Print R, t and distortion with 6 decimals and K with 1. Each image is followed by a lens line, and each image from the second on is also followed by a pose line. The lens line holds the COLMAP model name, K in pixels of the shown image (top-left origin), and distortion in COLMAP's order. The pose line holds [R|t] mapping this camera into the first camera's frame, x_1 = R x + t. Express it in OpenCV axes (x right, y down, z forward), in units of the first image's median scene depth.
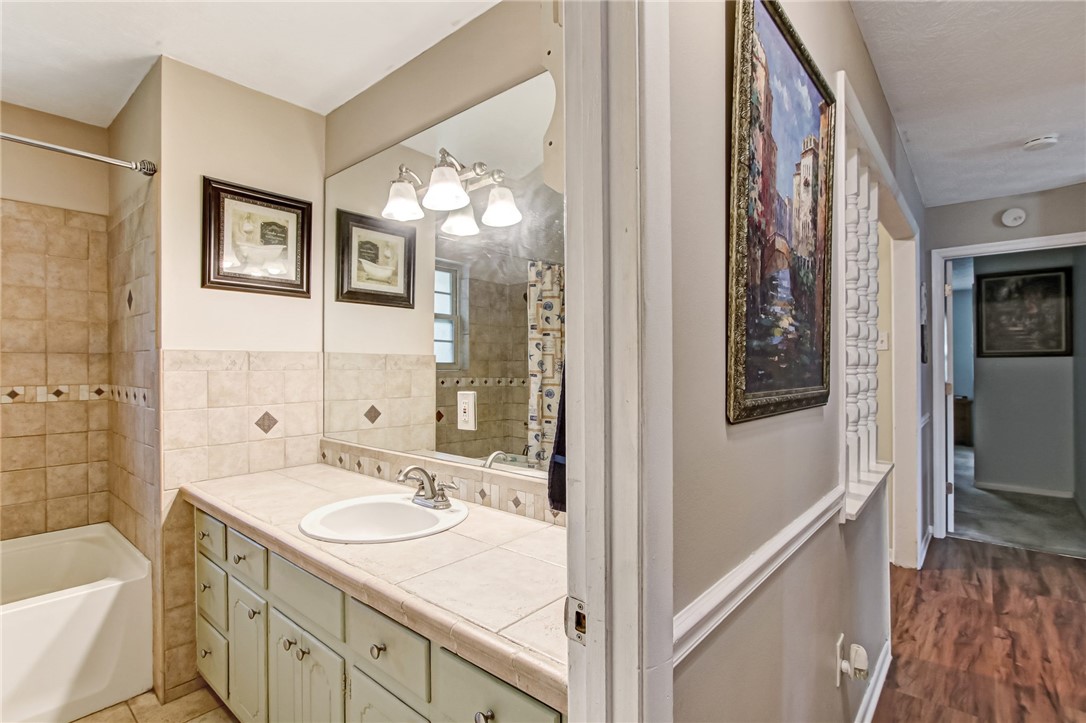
lens RADIAL K [[521.1, 0, 535.6], [0, 521.1, 356.5], [0, 0, 1]] dist [-0.017339, 0.005987]
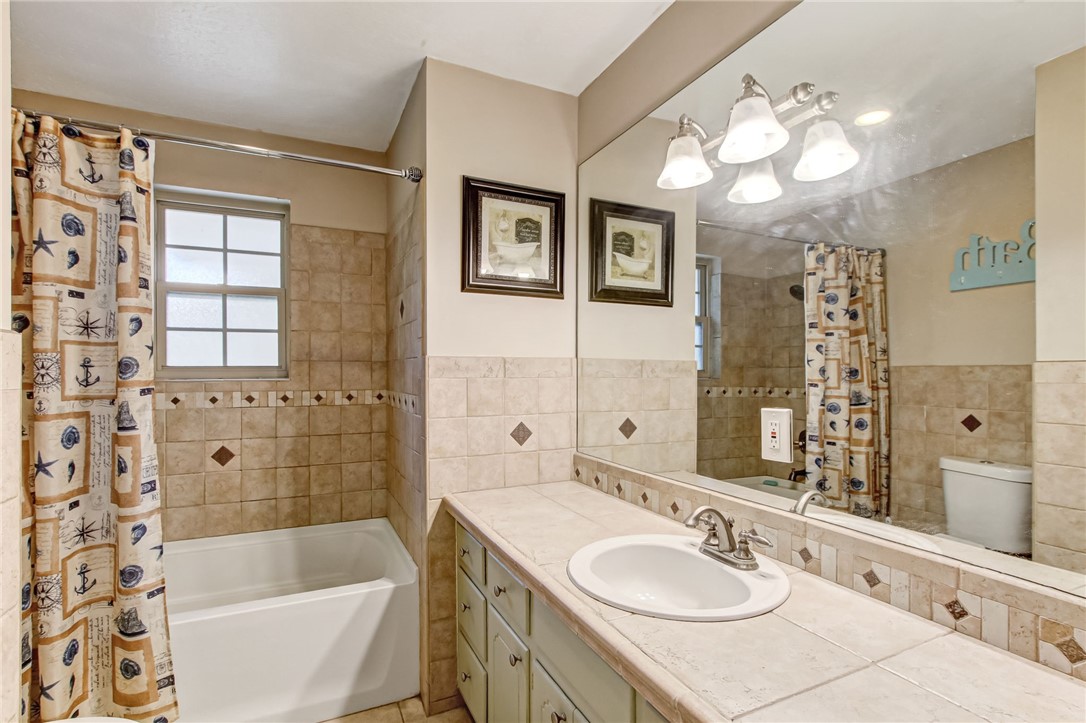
lens RADIAL K [[521.1, 0, 535.6], [0, 521.1, 356.5], [0, 0, 1]] dist [-0.017339, 0.005987]
pose [[0.911271, -0.010591, -0.411670, -0.112564], [0.004724, 0.999872, -0.015269, 0.002857], [0.411779, 0.011970, 0.911205, 0.161662]]
